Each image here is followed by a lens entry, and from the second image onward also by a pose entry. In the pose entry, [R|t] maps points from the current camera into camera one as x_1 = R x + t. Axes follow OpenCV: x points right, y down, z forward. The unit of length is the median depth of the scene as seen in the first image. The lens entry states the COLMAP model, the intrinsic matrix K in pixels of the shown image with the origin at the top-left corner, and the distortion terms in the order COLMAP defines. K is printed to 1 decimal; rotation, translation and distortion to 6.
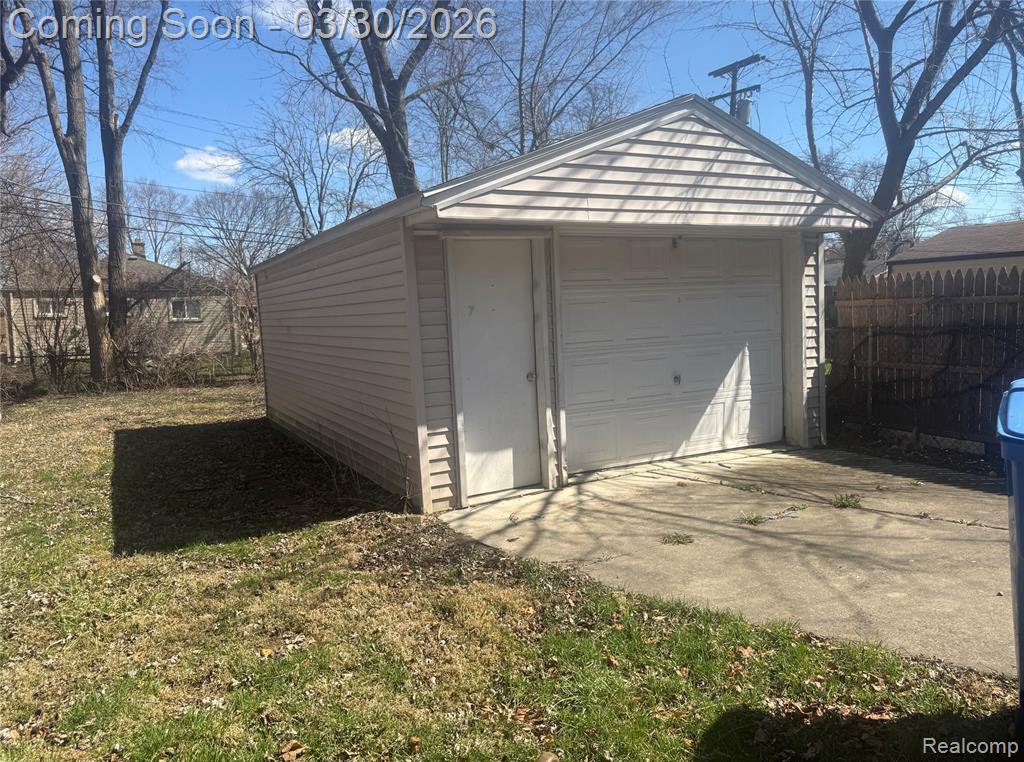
lens RADIAL K [[724.4, 0, 505.3], [0, 724.4, 387.1], [0, 0, 1]] dist [0.057663, -0.080340]
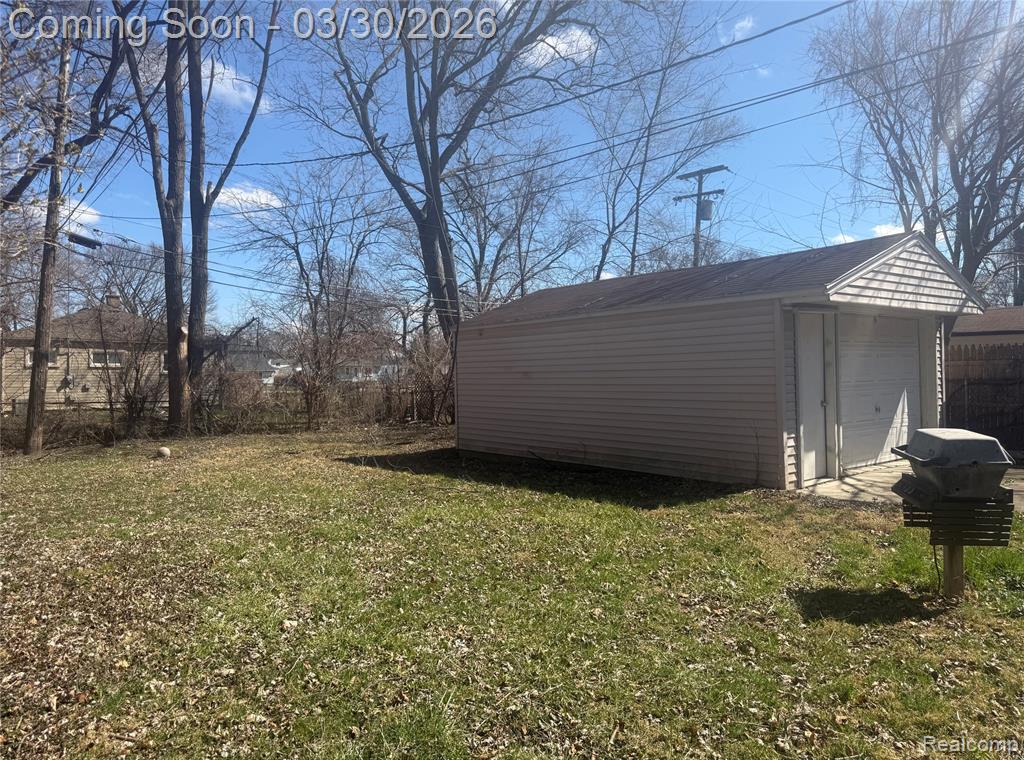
lens RADIAL K [[724.4, 0, 513.4], [0, 724.4, 377.2], [0, 0, 1]] dist [0.057663, -0.080340]
pose [[0.983179, 0.020139, 0.181530, -0.826595], [-0.001545, 0.994784, -0.101991, 0.082305], [-0.182638, 0.099995, 0.978082, -0.356610]]
